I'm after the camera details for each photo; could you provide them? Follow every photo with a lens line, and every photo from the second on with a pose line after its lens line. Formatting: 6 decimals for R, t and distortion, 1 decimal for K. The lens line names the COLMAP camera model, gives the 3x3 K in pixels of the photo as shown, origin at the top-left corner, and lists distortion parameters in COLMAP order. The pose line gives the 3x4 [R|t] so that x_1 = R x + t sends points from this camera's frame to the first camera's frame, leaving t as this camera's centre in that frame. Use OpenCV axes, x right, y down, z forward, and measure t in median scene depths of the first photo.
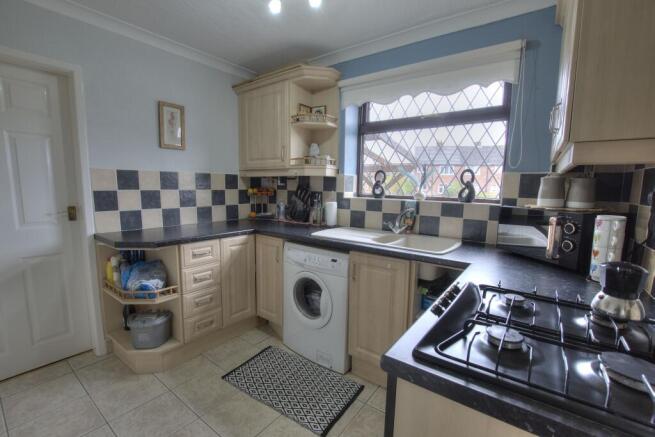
lens RADIAL K [[291.0, 0, 325.5], [0, 291.0, 221.6], [0, 0, 1]] dist [-0.014888, 0.000011]
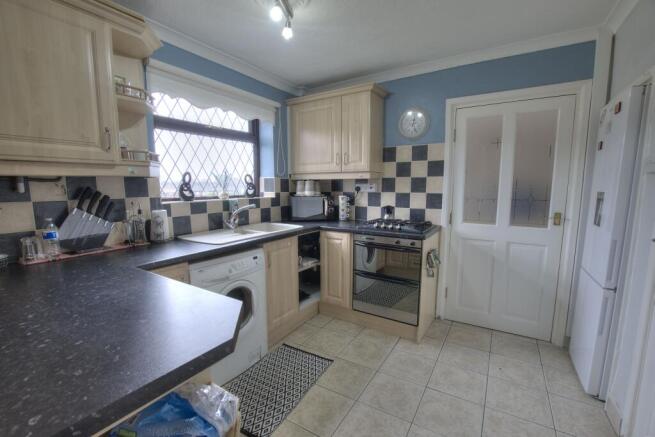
lens RADIAL K [[291.0, 0, 325.5], [0, 291.0, 221.6], [0, 0, 1]] dist [-0.014888, 0.000011]
pose [[-0.081188, -0.138783, 0.986989, -0.825763], [0.132418, 0.979978, 0.148690, -0.097566], [-0.987863, 0.142767, -0.061185, 0.633445]]
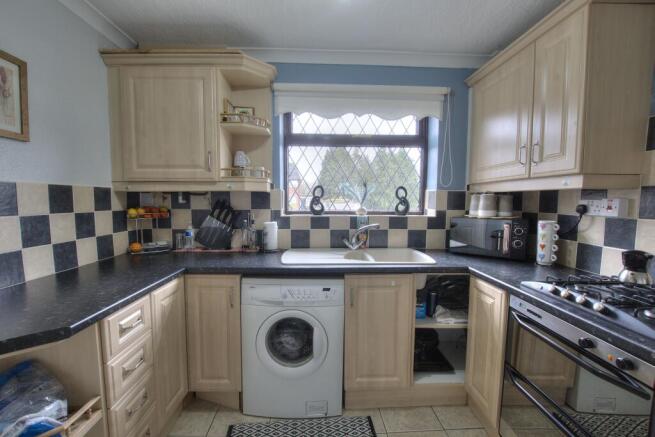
lens RADIAL K [[284.0, 0, 322.1], [0, 284.0, 224.4], [0, 0, 1]] dist [-0.027994, 0.000384]
pose [[0.781579, -0.063739, 0.620541, -0.391121], [0.087510, 0.996132, -0.007901, -0.041779], [-0.617637, 0.060478, 0.784134, 0.272138]]
